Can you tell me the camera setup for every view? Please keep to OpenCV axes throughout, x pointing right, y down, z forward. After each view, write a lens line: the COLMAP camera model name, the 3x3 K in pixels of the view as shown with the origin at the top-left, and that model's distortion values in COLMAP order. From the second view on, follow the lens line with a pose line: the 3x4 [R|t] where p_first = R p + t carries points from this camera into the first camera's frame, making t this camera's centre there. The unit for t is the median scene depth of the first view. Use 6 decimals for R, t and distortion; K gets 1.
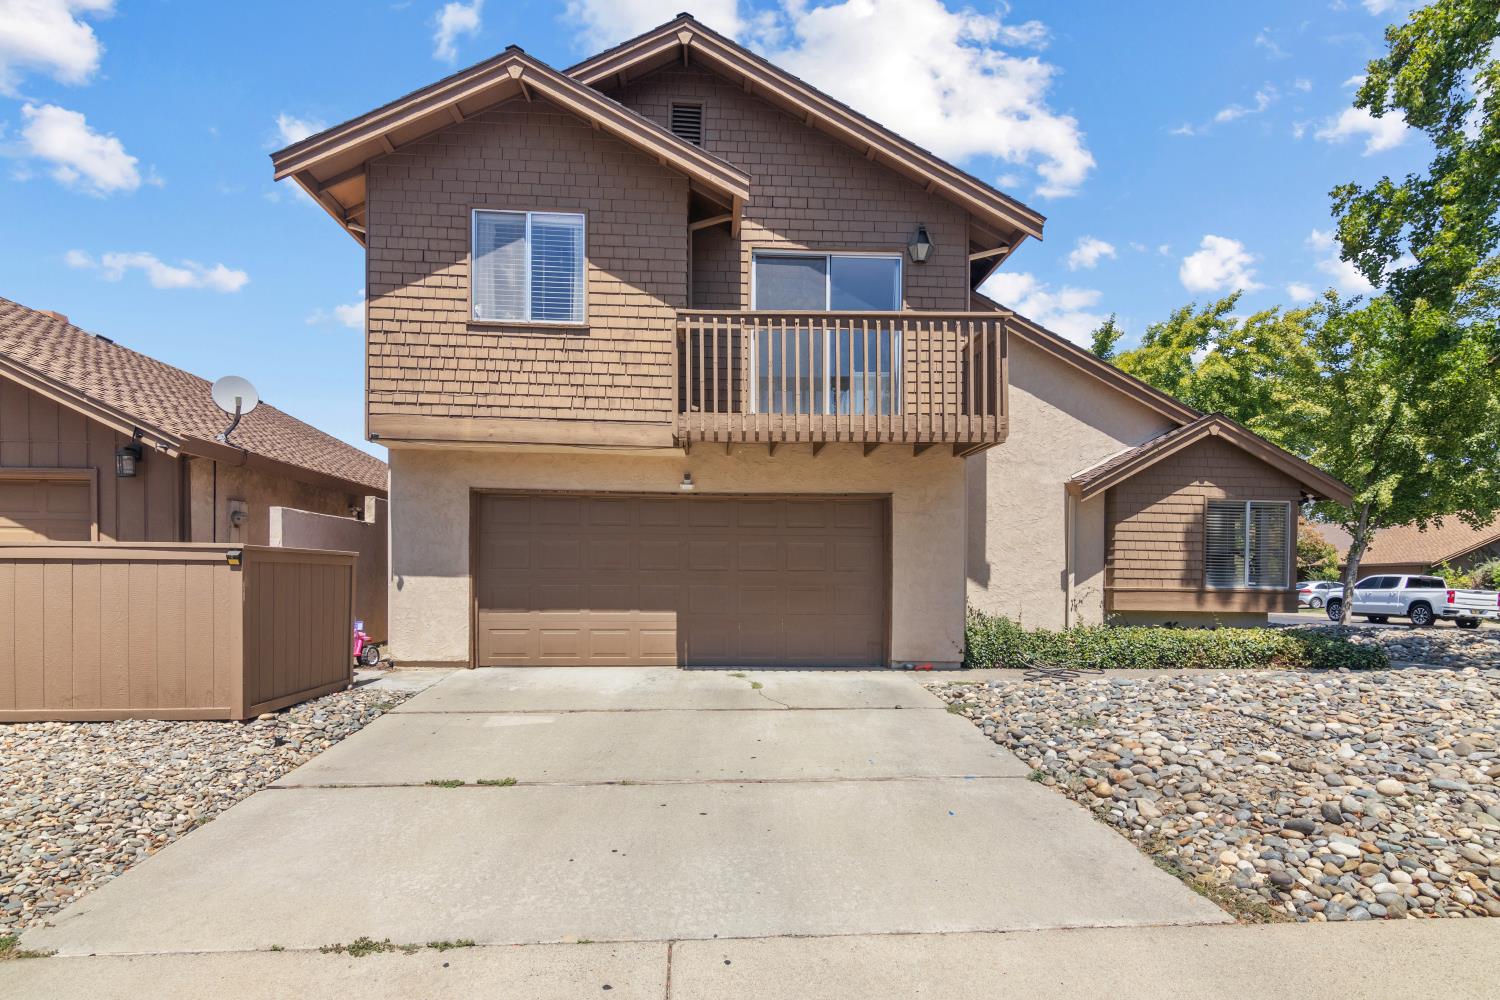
lens RADIAL K [[796.5, 0, 749.4], [0, 796.5, 569.8], [0, 0, 1]] dist [-0.001882, -0.000165]
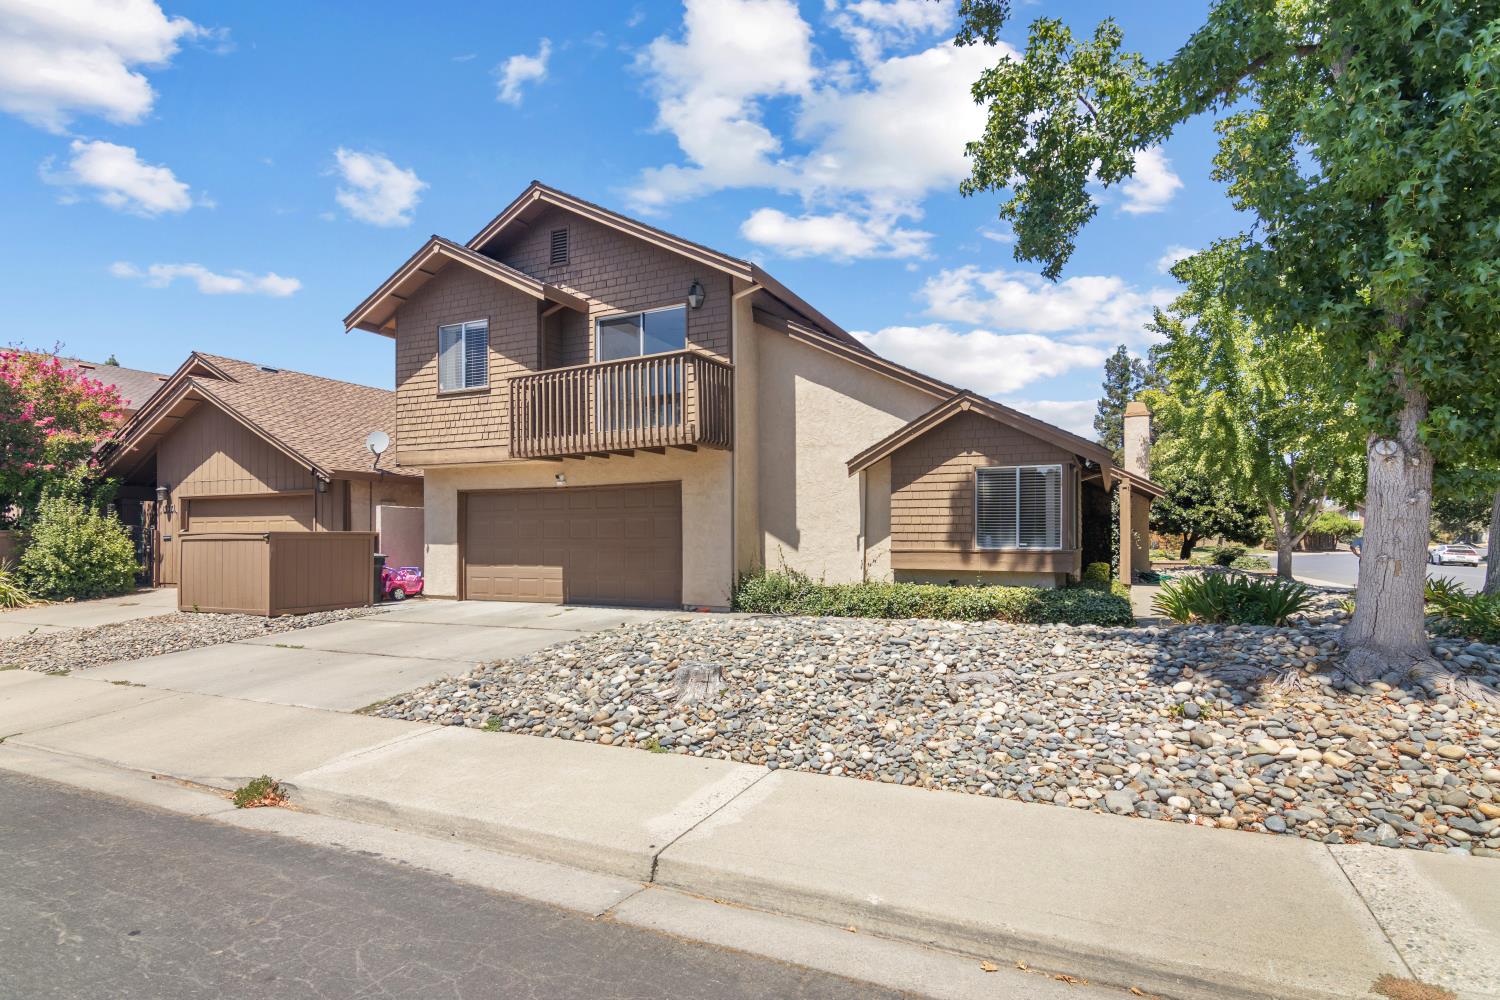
lens RADIAL K [[760.9, 0, 741.7], [0, 760.9, 509.1], [0, 0, 1]] dist [-0.002844, 0.000173]
pose [[0.871837, -0.030272, -0.488860, 0.902979], [0.016080, 0.999319, -0.033205, -0.002436], [0.489532, 0.021088, 0.871730, -0.076854]]
